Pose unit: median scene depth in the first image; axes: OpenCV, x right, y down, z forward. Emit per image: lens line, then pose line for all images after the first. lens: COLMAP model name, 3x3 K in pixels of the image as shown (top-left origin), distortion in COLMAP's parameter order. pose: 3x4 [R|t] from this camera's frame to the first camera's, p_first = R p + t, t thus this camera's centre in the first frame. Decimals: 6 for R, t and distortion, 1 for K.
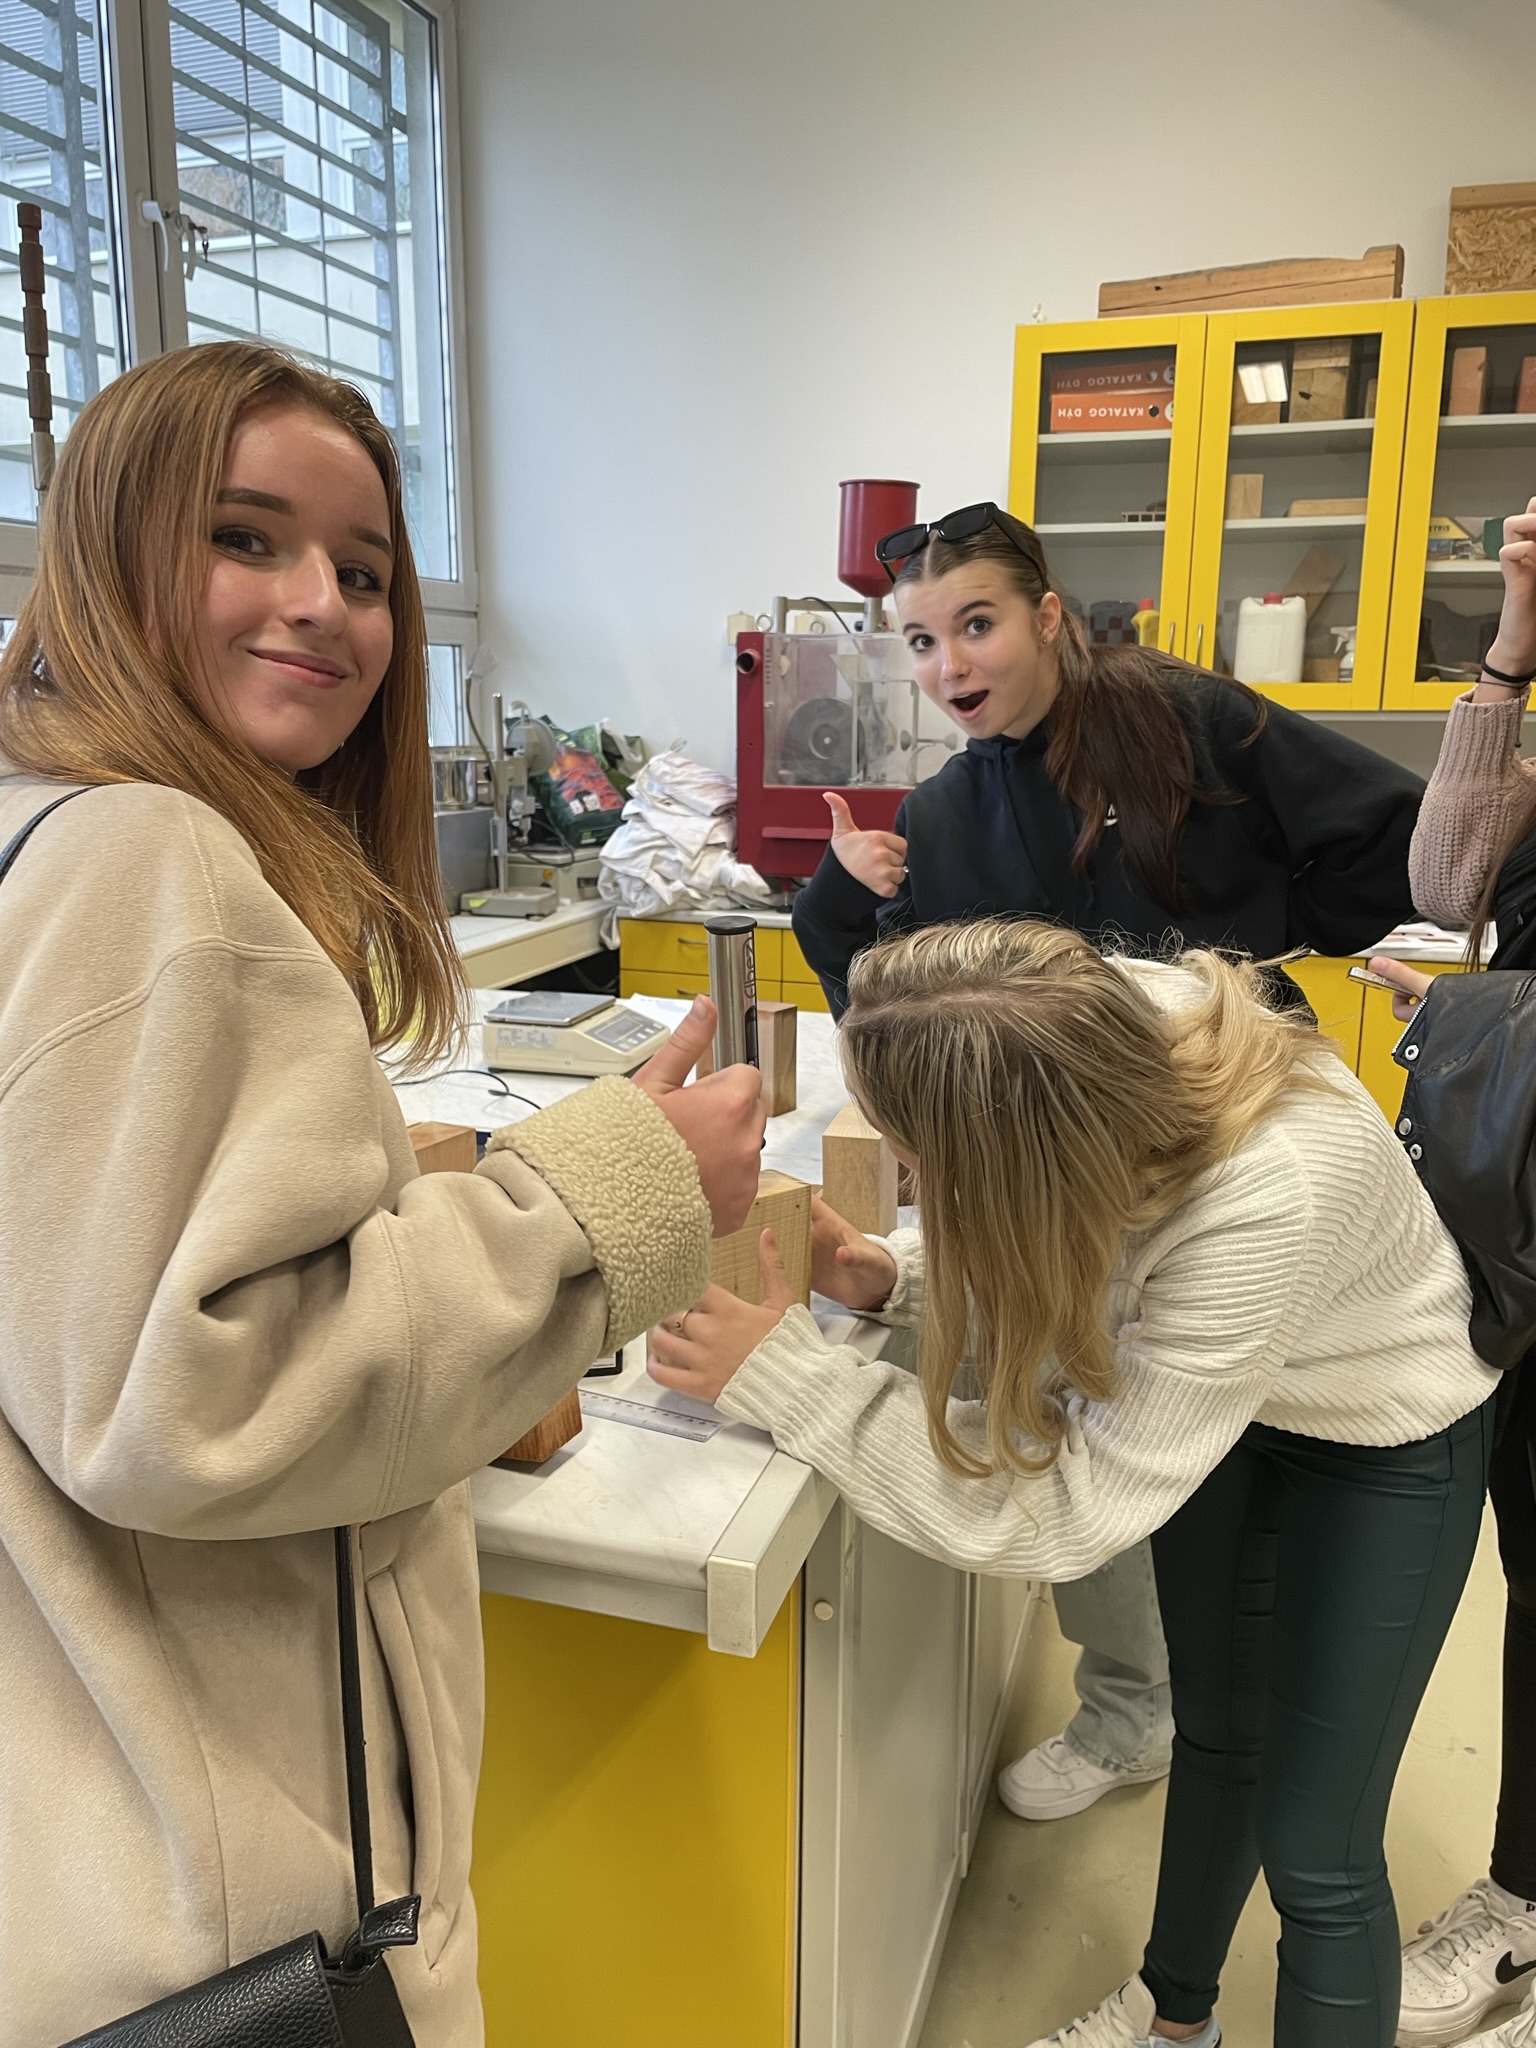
lens RADIAL K [[1566.4, 0, 761.2], [0, 1566.4, 1041.3], [0, 0, 1]] dist [0.088460, -0.111326]
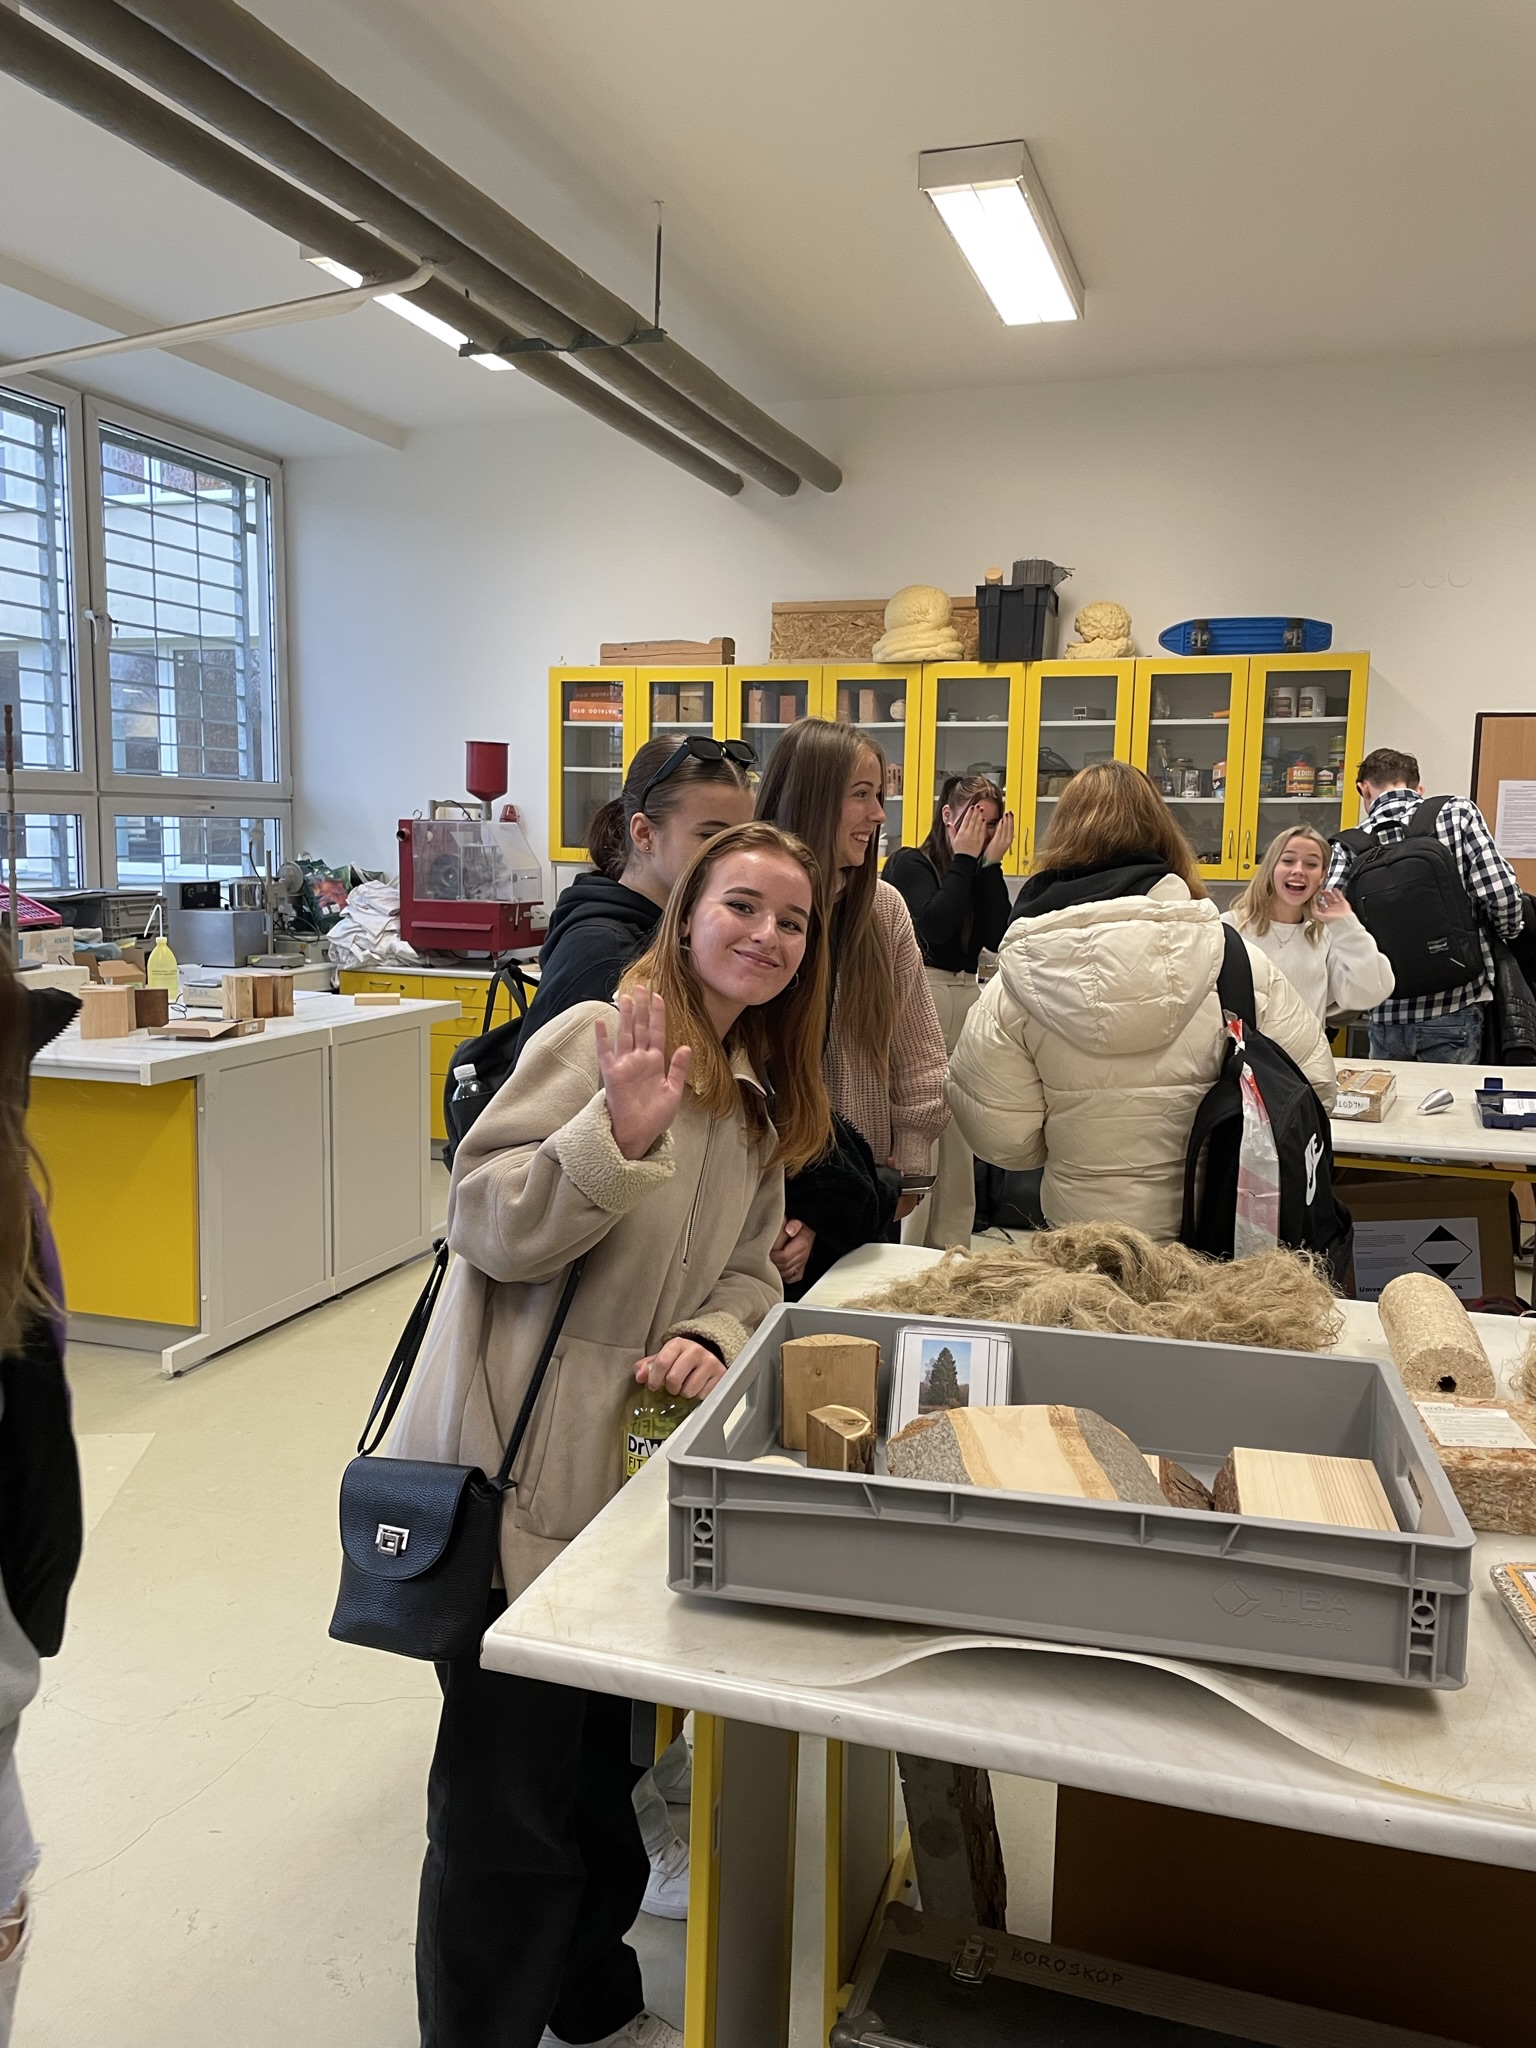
lens RADIAL K [[1566.4, 0, 766.9], [0, 1566.4, 1011.3], [0, 0, 1]] dist [0.088460, -0.111326]
pose [[0.999886, 0.010295, 0.011065, 0.397719], [-0.009132, 0.994898, -0.100470, 0.151830], [-0.012042, 0.100358, 0.994879, -0.844821]]
